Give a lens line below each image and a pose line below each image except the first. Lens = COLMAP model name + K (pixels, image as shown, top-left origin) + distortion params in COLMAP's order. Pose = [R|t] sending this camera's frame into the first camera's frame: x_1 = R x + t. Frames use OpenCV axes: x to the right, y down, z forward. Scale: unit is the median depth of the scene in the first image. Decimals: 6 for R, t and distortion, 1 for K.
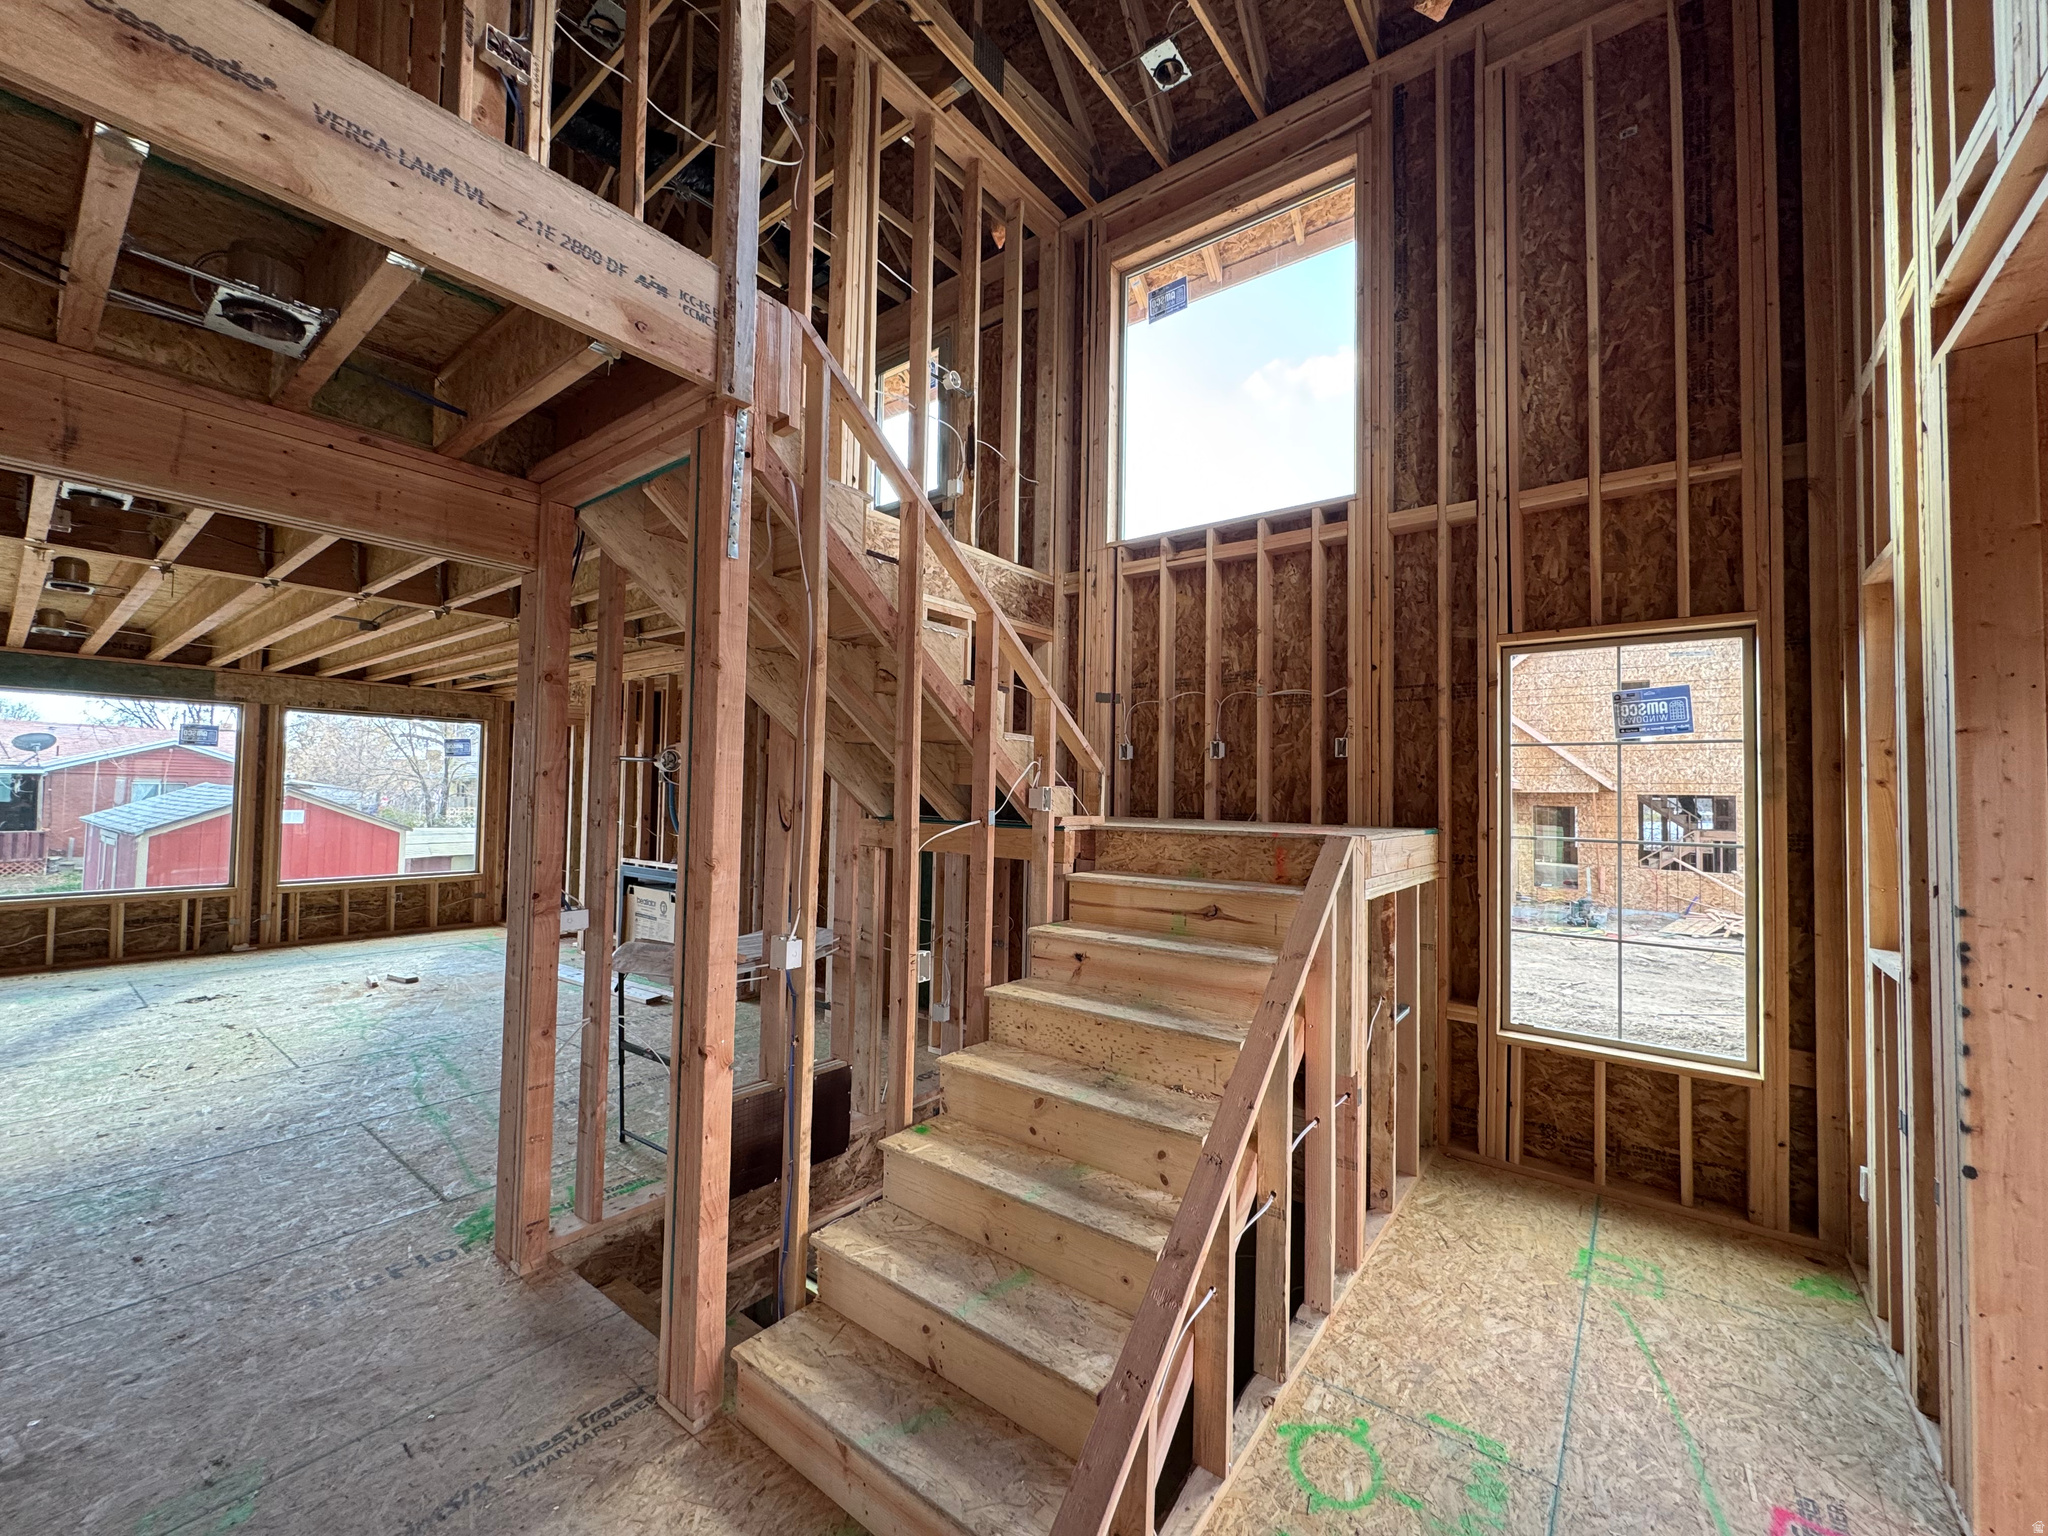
lens RADIAL K [[820.1, 0, 1029.5], [0, 820.1, 769.9], [0, 0, 1]] dist [-0.001517, -0.000517]
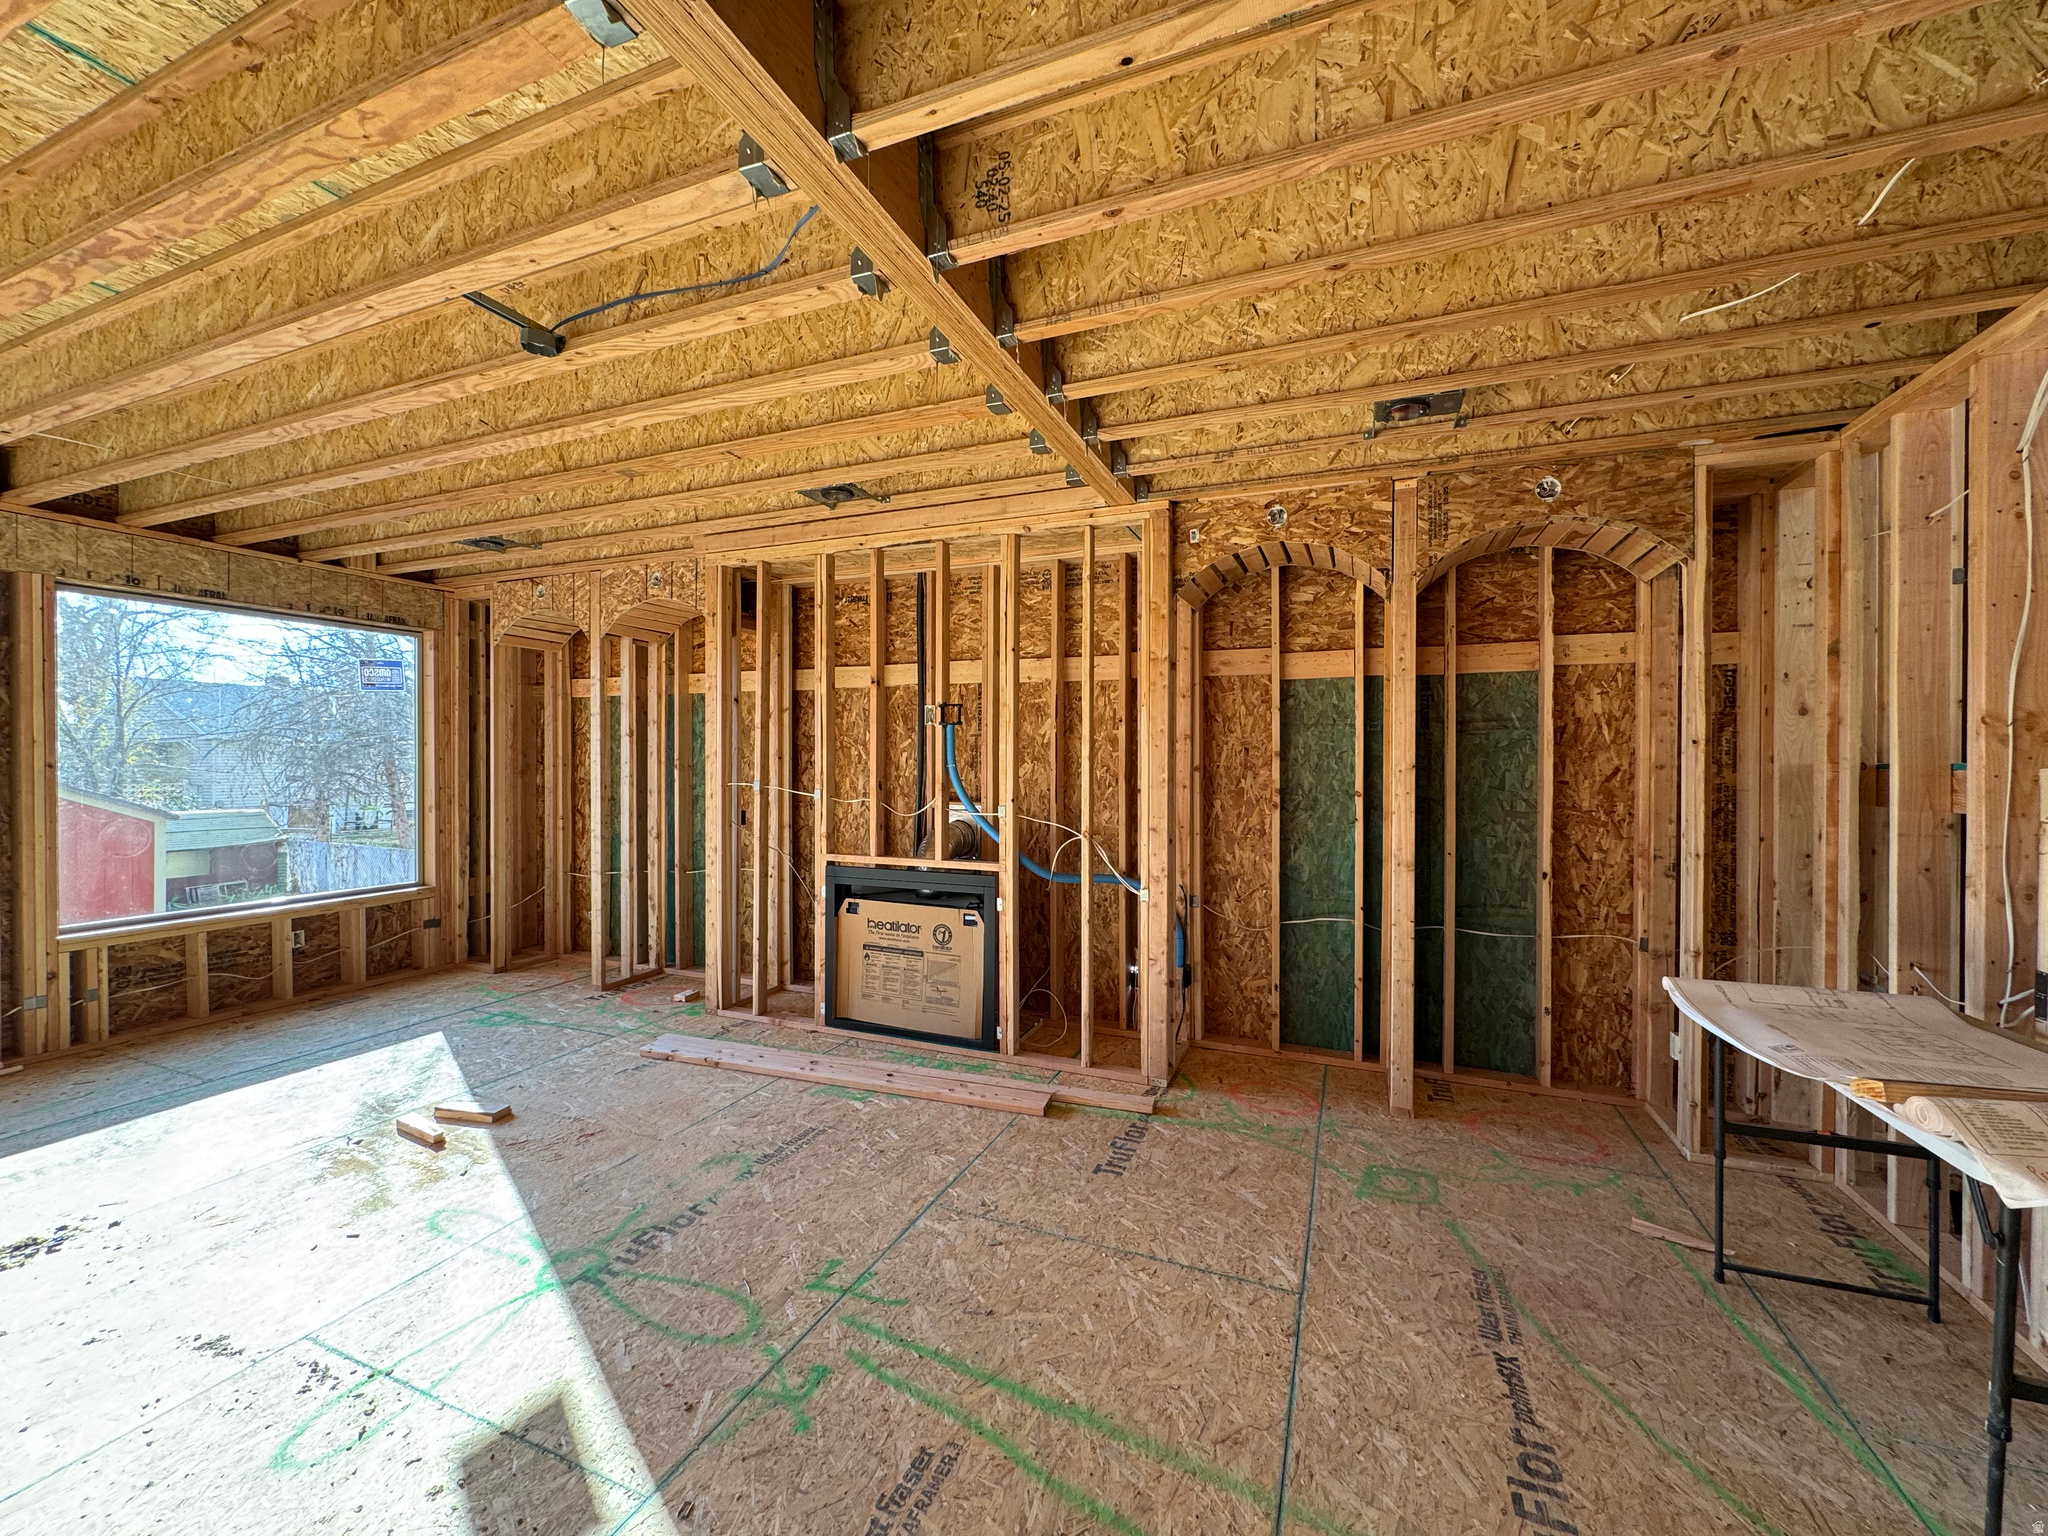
lens RADIAL K [[820.1, 0, 1022.9], [0, 820.1, 768.1], [0, 0, 1]] dist [-0.001517, -0.000517]
pose [[0.964653, -0.015388, 0.263072, -0.462994], [0.004351, 0.999088, 0.042484, 0.018431], [-0.263486, -0.039838, 0.963840, 0.354074]]
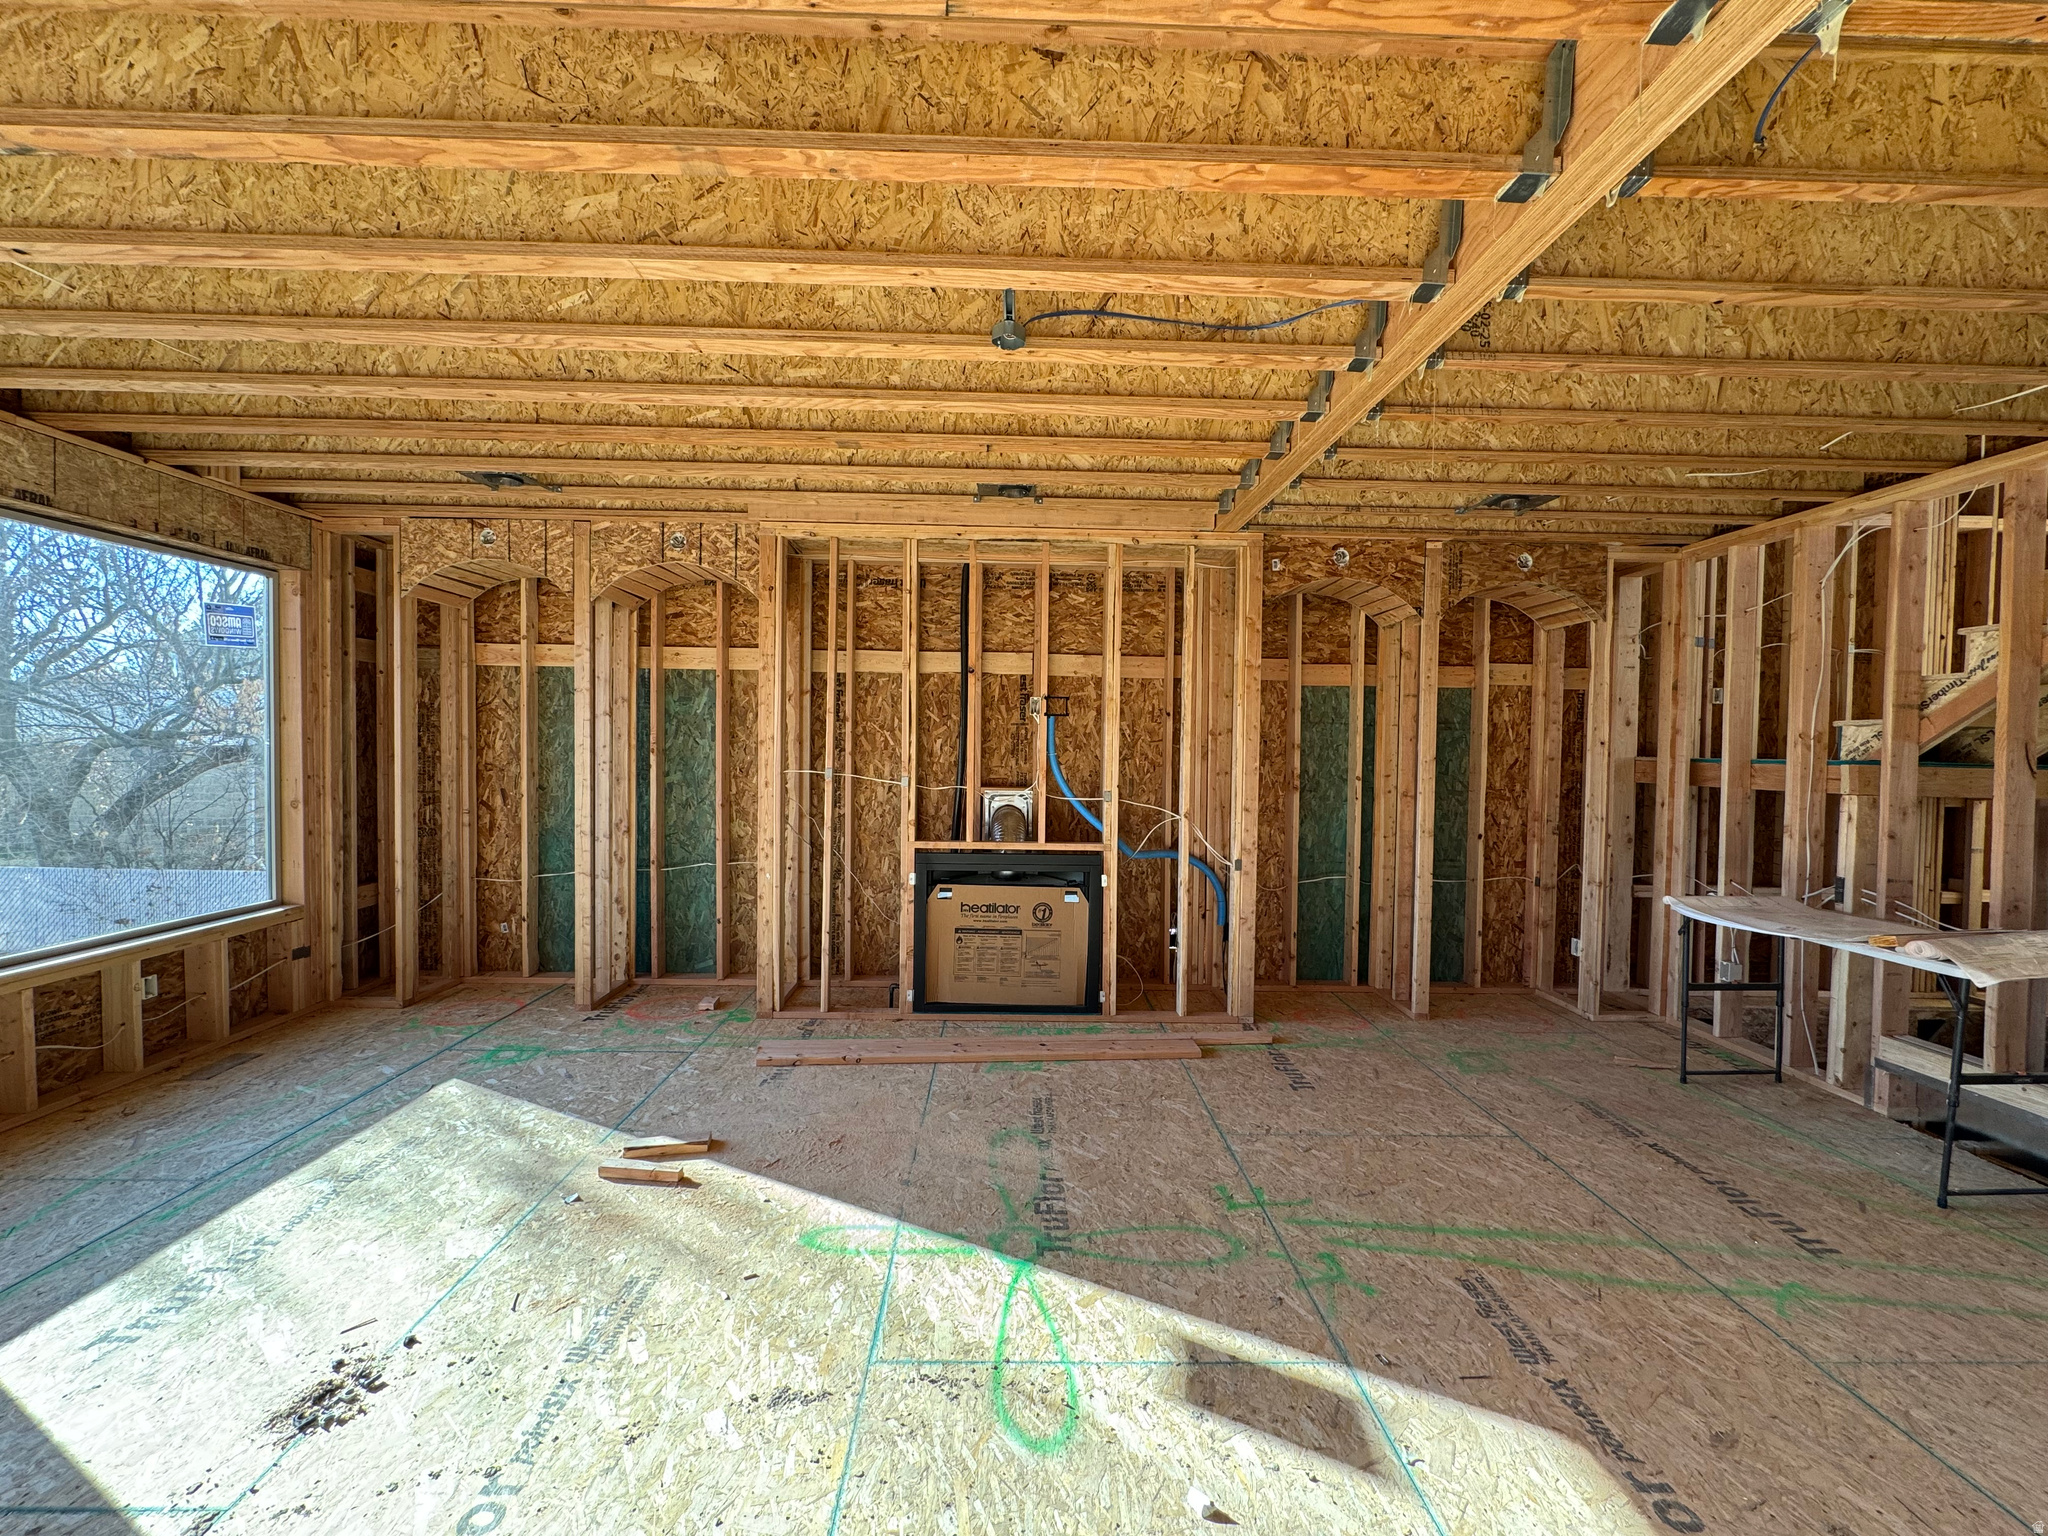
lens RADIAL K [[820.1, 0, 1025.6], [0, 820.1, 767.7], [0, 0, 1]] dist [-0.001517, -0.000517]
pose [[0.777148, -0.023082, 0.628895, -0.725781], [-0.021124, 0.997807, 0.062725, 0.013639], [-0.628963, -0.062031, 0.774956, 0.445405]]
